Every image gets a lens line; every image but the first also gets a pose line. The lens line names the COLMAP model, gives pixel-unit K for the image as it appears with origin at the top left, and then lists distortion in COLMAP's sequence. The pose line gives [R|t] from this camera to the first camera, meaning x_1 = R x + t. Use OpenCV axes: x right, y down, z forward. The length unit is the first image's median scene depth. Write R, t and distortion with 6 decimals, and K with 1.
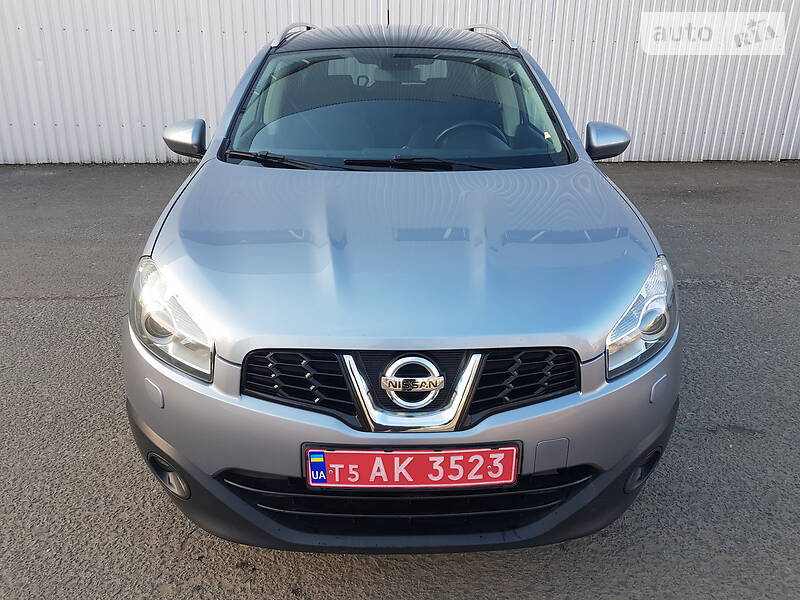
lens RADIAL K [[625.2, 0, 392.2], [0, 625.2, 298.8], [0, 0, 1]] dist [0.064146, -0.093559]
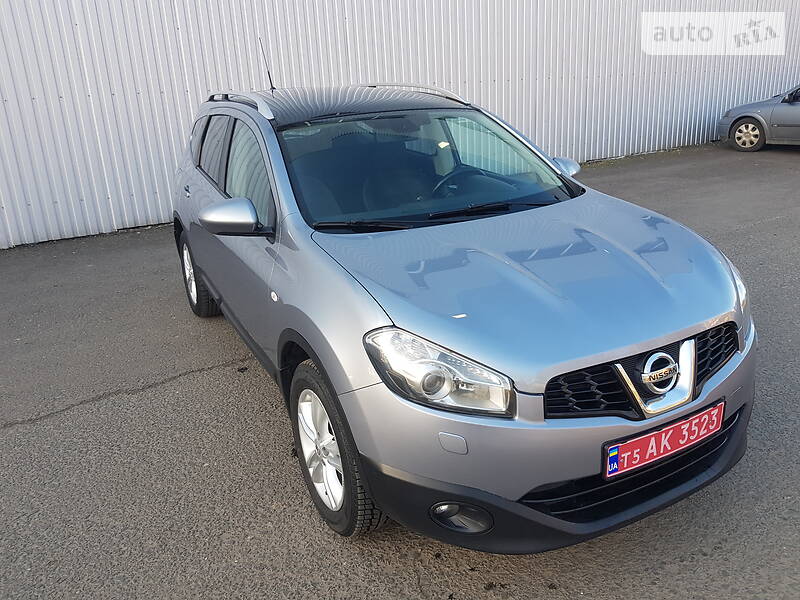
lens RADIAL K [[625.2, 0, 399.8], [0, 625.2, 302.5], [0, 0, 1]] dist [0.064146, -0.093559]
pose [[0.894181, -0.198722, 0.401185, -0.913917], [0.218063, 0.975931, -0.002615, -0.116996], [-0.391010, 0.089821, 0.915993, 0.013446]]
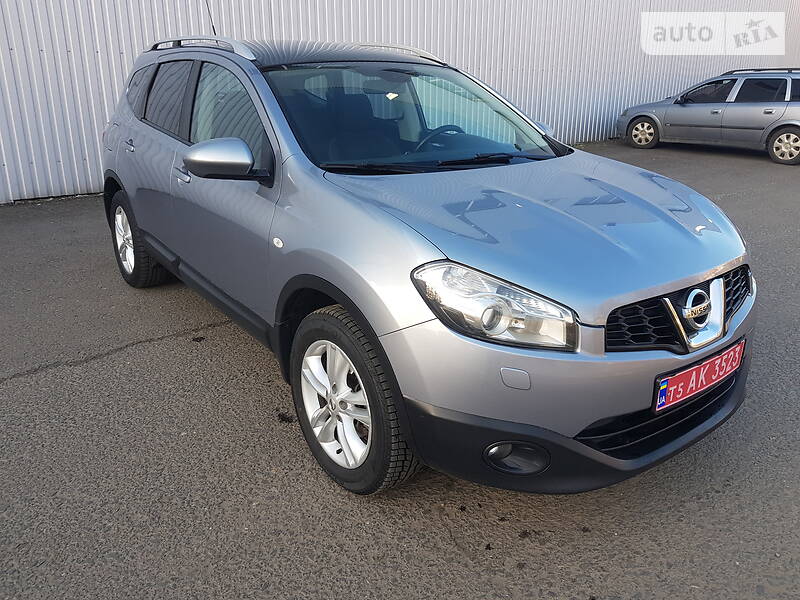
lens RADIAL K [[625.2, 0, 399.8], [0, 625.2, 293.9], [0, 0, 1]] dist [0.064146, -0.093559]
pose [[0.810501, -0.194226, 0.552598, -1.168452], [0.215452, 0.976139, 0.027085, -0.064484], [-0.544673, 0.097106, 0.833008, 0.234982]]
